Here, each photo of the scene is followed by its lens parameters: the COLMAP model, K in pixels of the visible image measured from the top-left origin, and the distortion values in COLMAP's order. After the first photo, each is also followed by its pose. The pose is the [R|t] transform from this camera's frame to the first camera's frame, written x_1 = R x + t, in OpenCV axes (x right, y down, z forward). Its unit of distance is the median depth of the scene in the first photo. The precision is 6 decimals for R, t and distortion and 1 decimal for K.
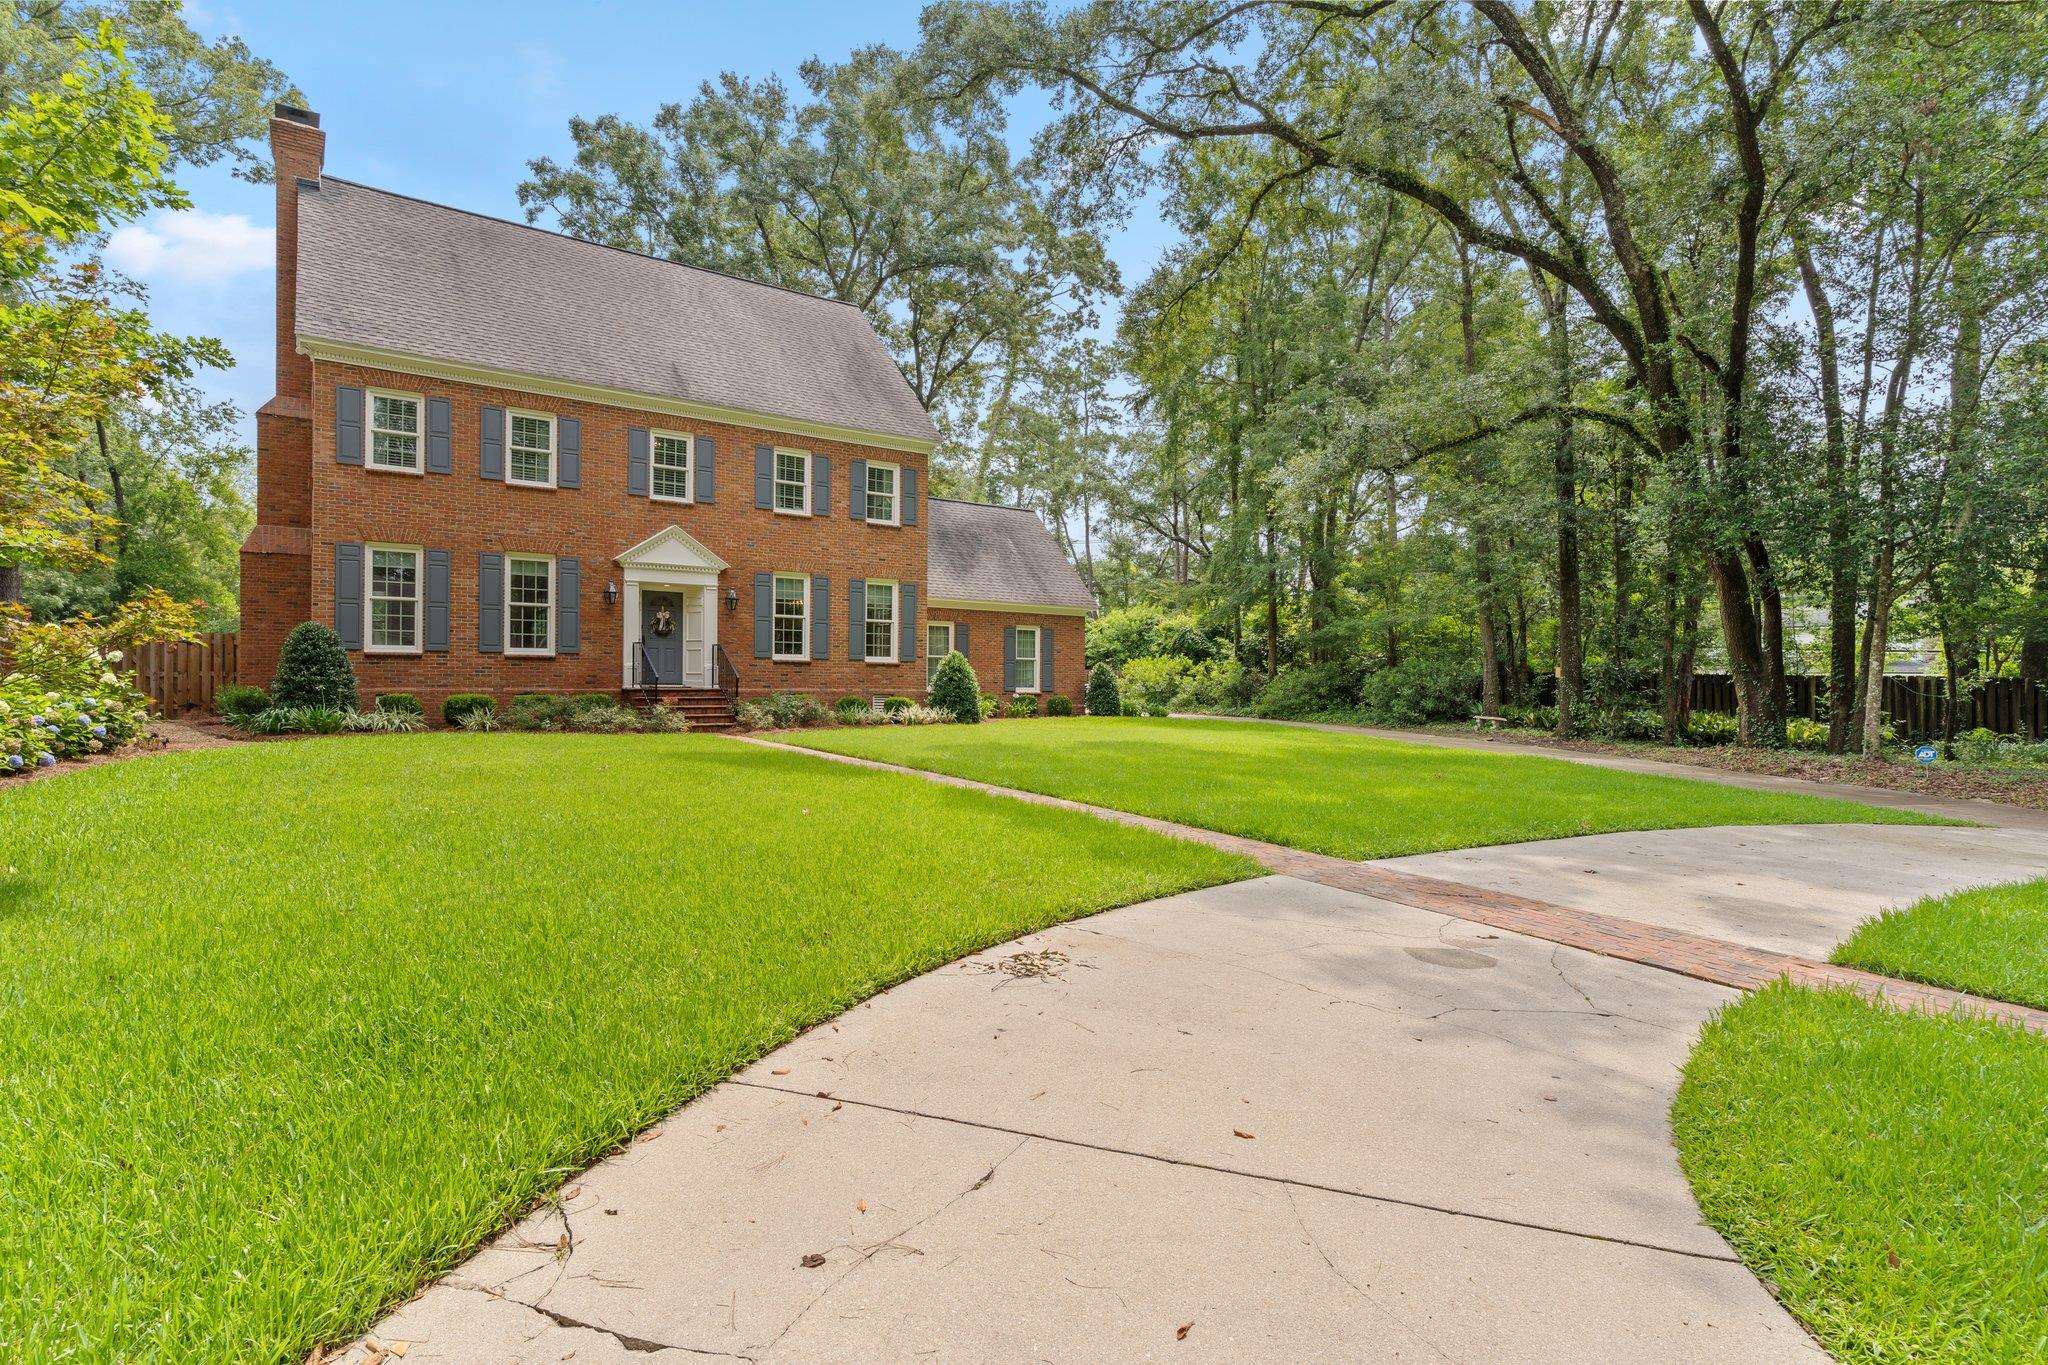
lens RADIAL K [[1073.7, 0, 1061.7], [0, 1073.7, 690.6], [0, 0, 1]] dist [0.000615, -0.000092]
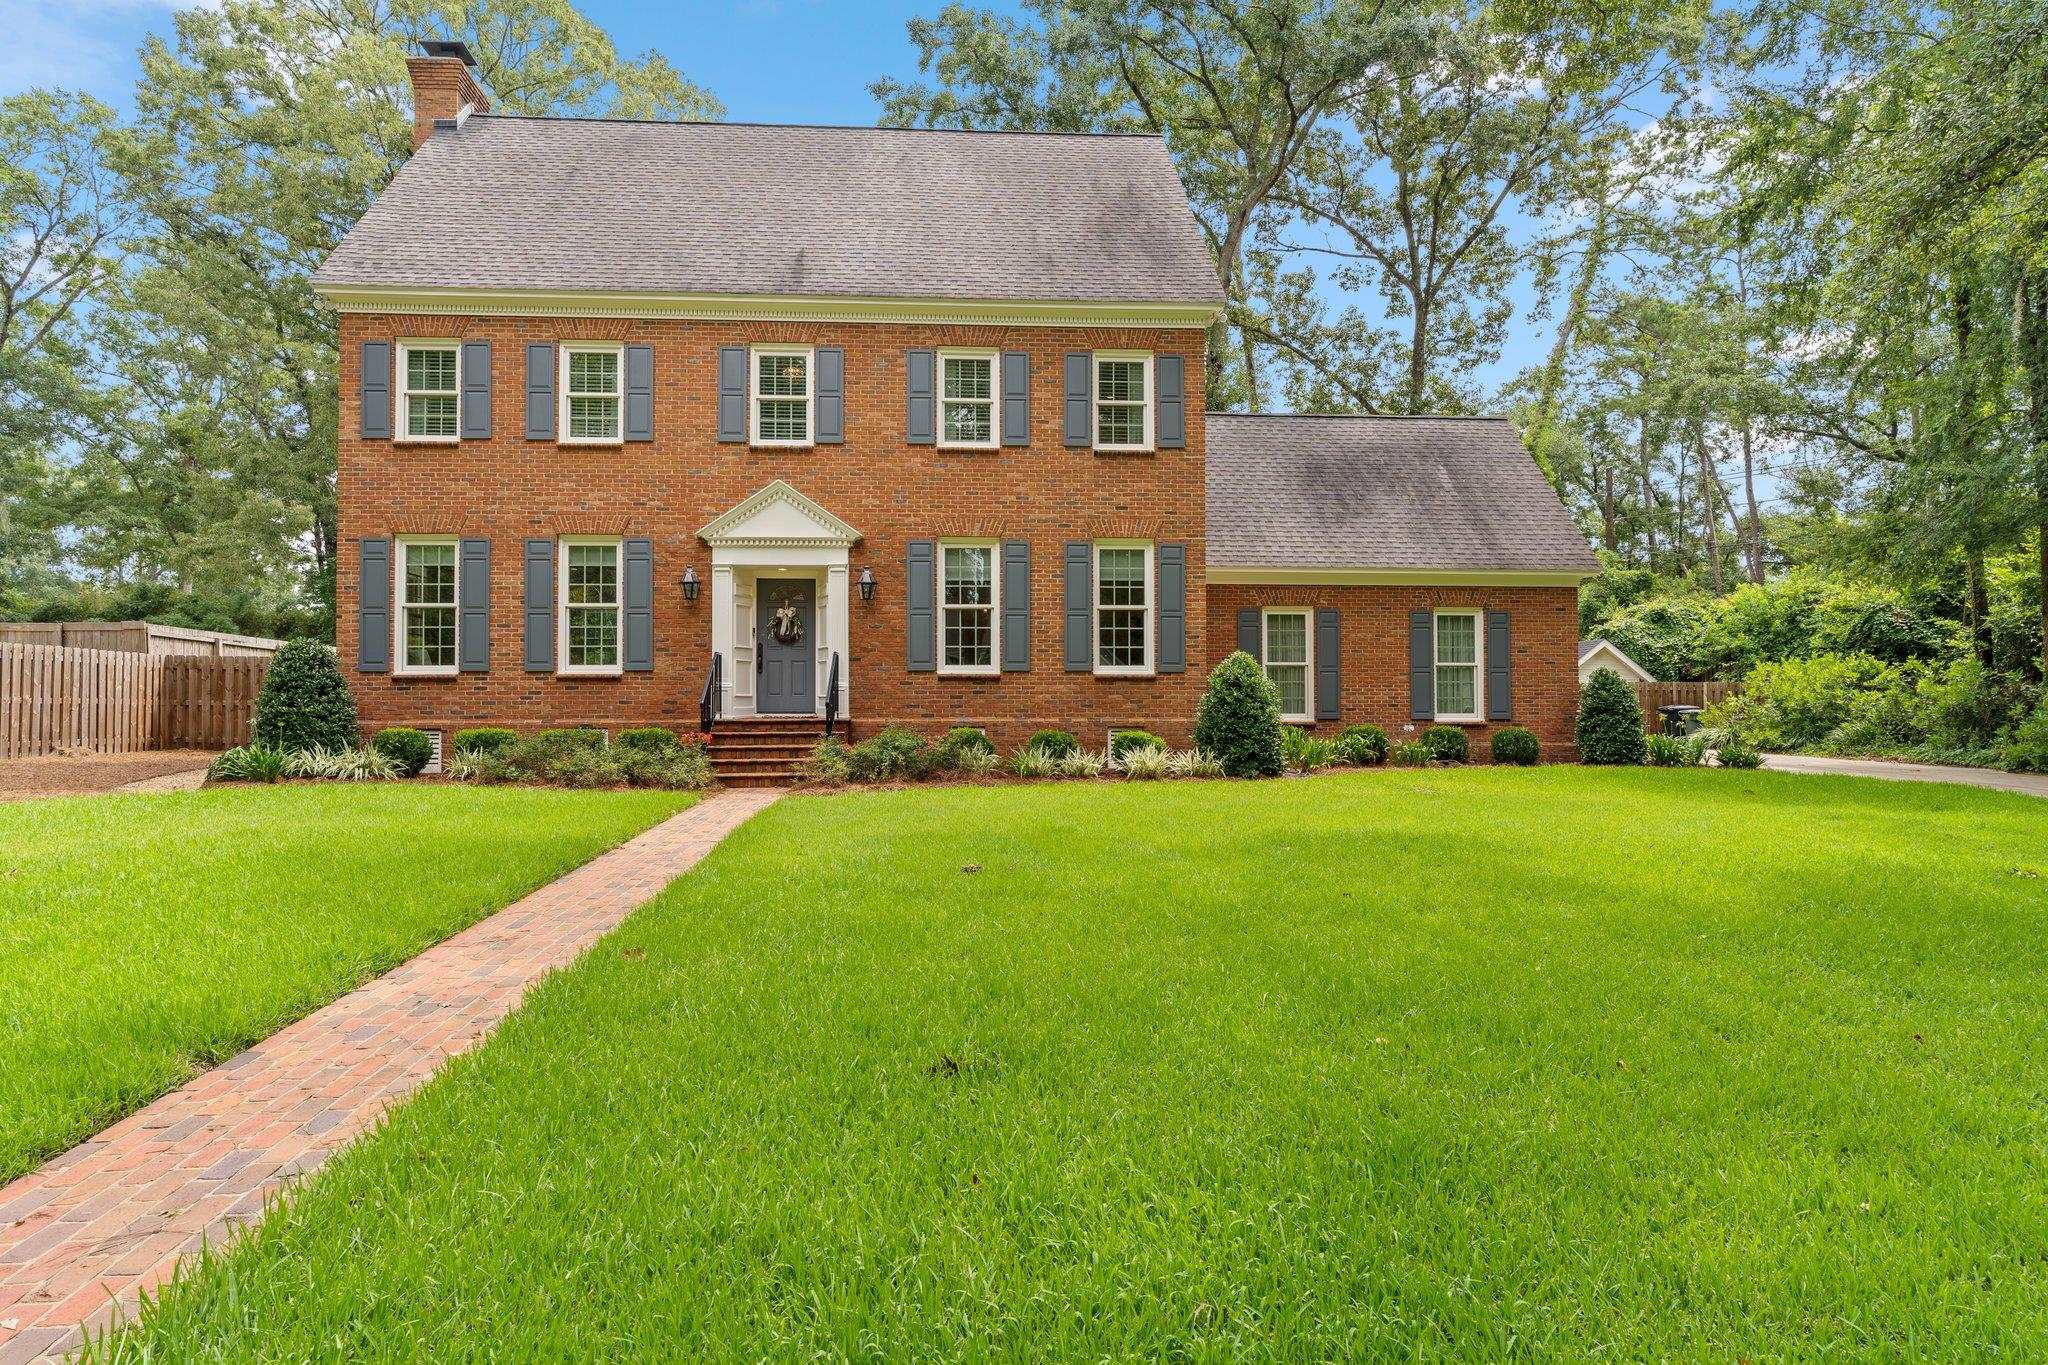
lens RADIAL K [[1234.3, 0, 1024.0], [0, 1234.3, 682.5], [0, 0, 1]] dist [-0.000087, 0.000799]
pose [[0.833508, -0.019337, -0.552168, 0.176132], [0.004570, 0.999594, -0.028108, -0.002274], [0.552488, 0.020905, 0.833259, 0.384191]]
